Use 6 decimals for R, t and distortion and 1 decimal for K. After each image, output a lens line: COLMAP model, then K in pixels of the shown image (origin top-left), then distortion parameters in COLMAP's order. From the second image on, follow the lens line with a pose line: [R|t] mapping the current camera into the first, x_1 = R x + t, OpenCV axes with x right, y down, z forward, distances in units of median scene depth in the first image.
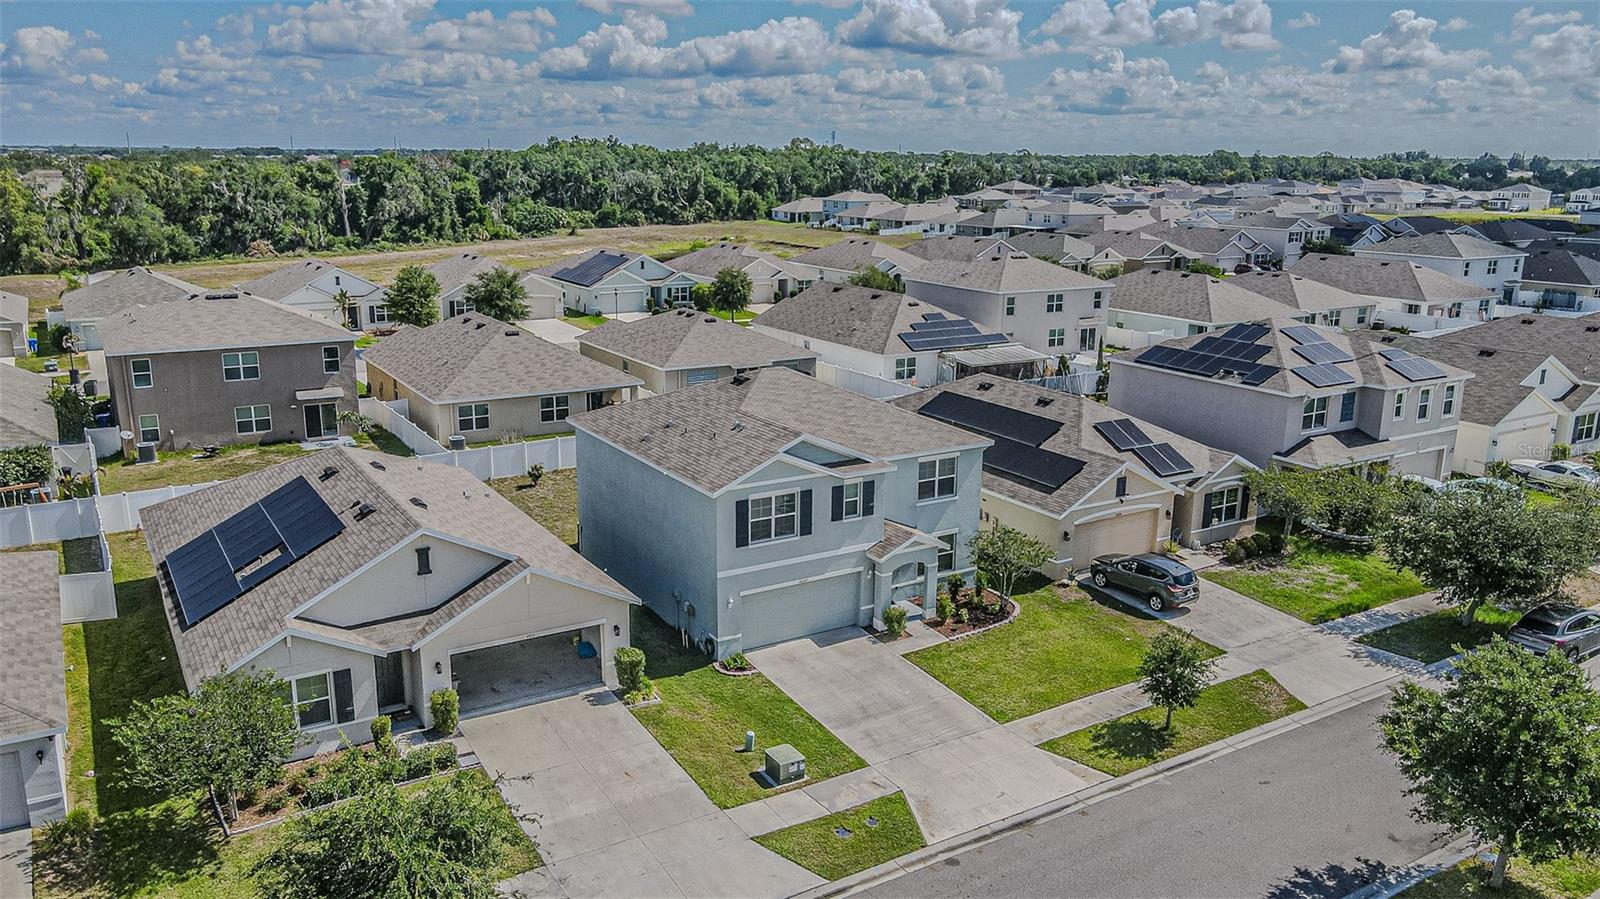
lens RADIAL K [[1203.0, 0, 834.0], [0, 1203.0, 439.1], [0, 0, 1]] dist [0.001997, 0.026582]
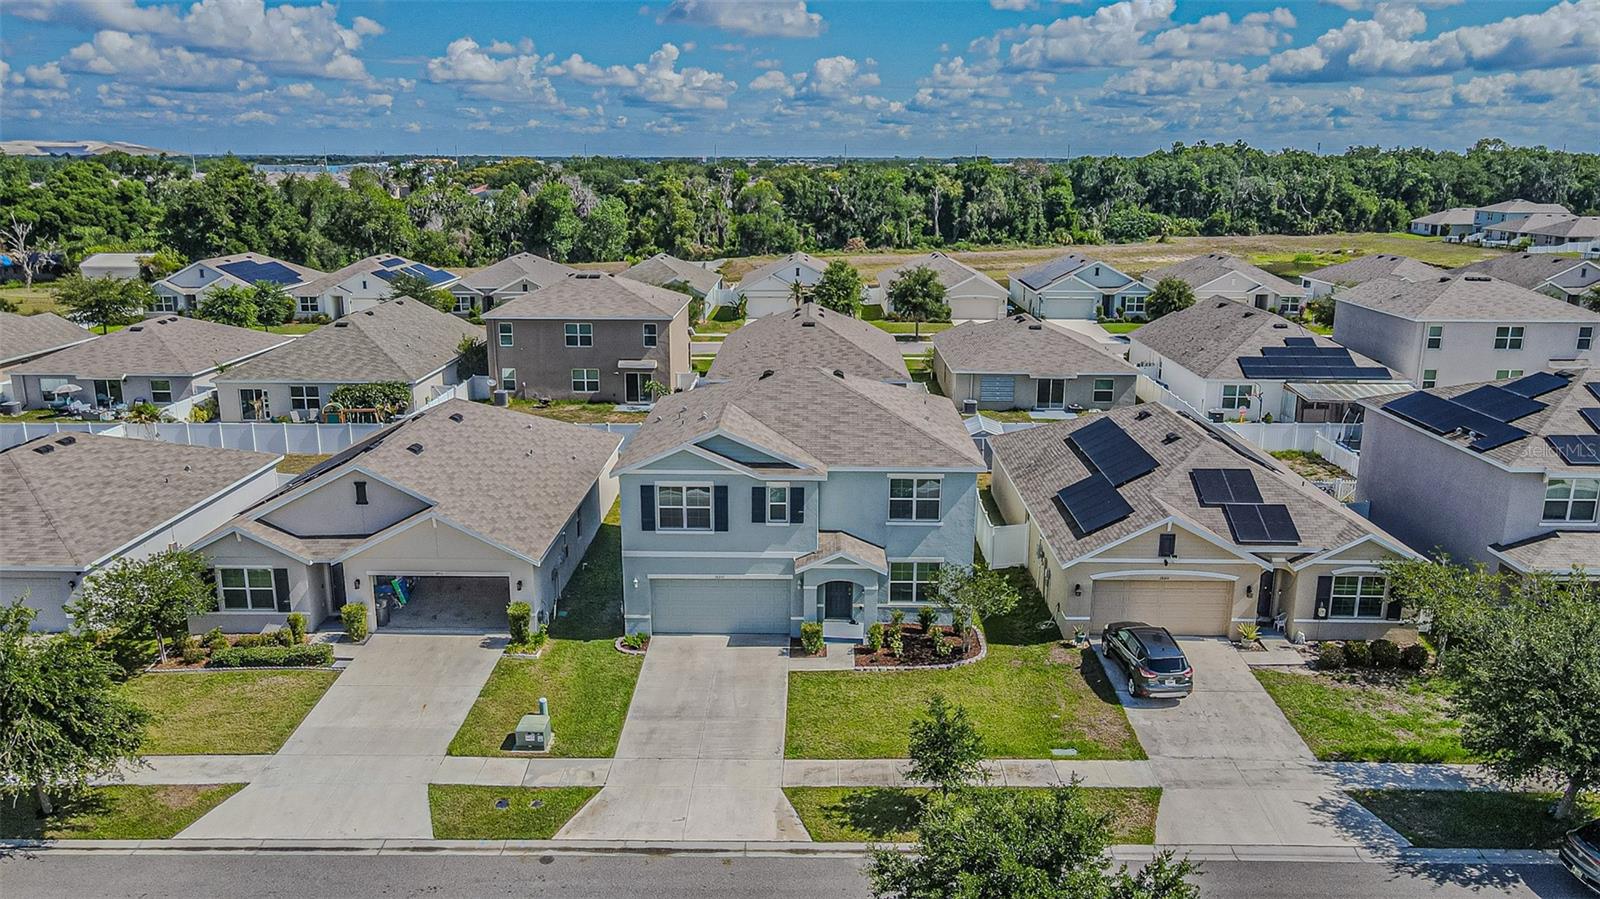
lens RADIAL K [[1203.0, 0, 823.5], [0, 1203.0, 450.3], [0, 0, 1]] dist [0.001997, 0.026582]
pose [[0.841319, 0.122570, -0.526460, 0.344127], [-0.121061, 0.991937, 0.037477, -0.020773], [0.526809, 0.032203, 0.849374, 0.120836]]
